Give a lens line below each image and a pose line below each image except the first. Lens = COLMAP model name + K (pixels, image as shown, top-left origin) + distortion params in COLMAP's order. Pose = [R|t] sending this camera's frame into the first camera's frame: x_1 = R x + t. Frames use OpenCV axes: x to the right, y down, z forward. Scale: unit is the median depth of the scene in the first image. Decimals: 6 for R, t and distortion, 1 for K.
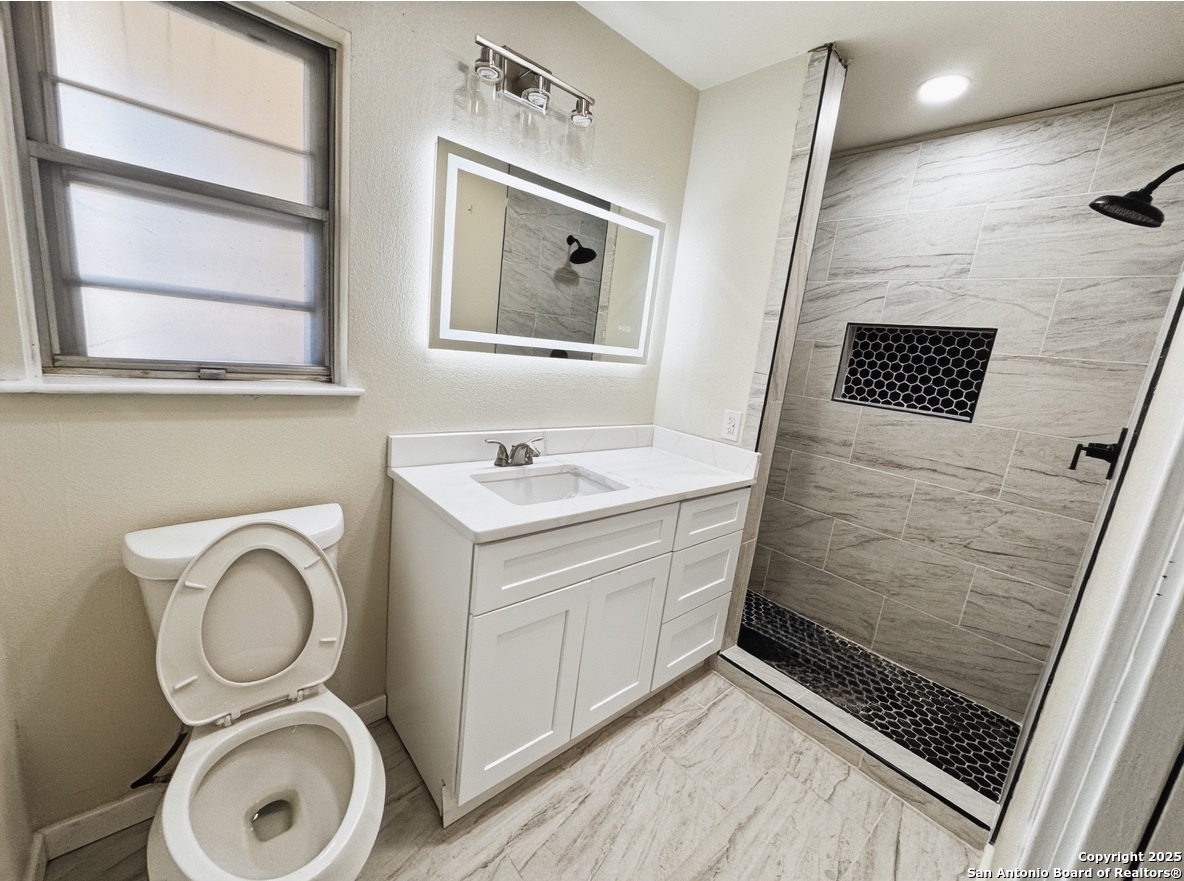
lens RADIAL K [[477.6, 0, 591.8], [0, 477.6, 441.7], [0, 0, 1]] dist [-0.001854, -0.000519]
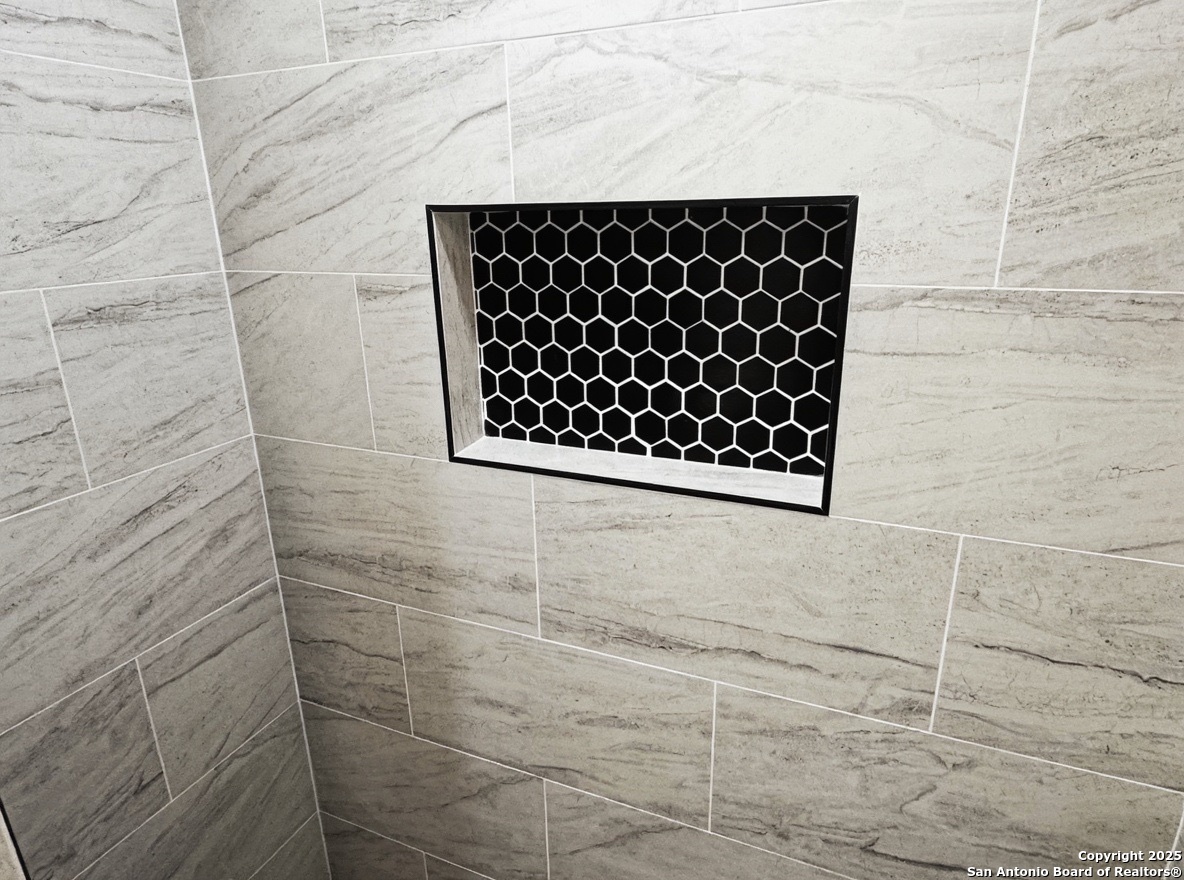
lens RADIAL K [[718.5, 0, 593.1], [0, 718.5, 441.1], [0, 0, 1]] dist [-0.006912, 0.002905]
pose [[0.898682, -0.254464, 0.357238, 0.475348], [0.203938, 0.963524, 0.173294, -0.182598], [-0.388304, -0.082882, 0.917796, 0.598760]]
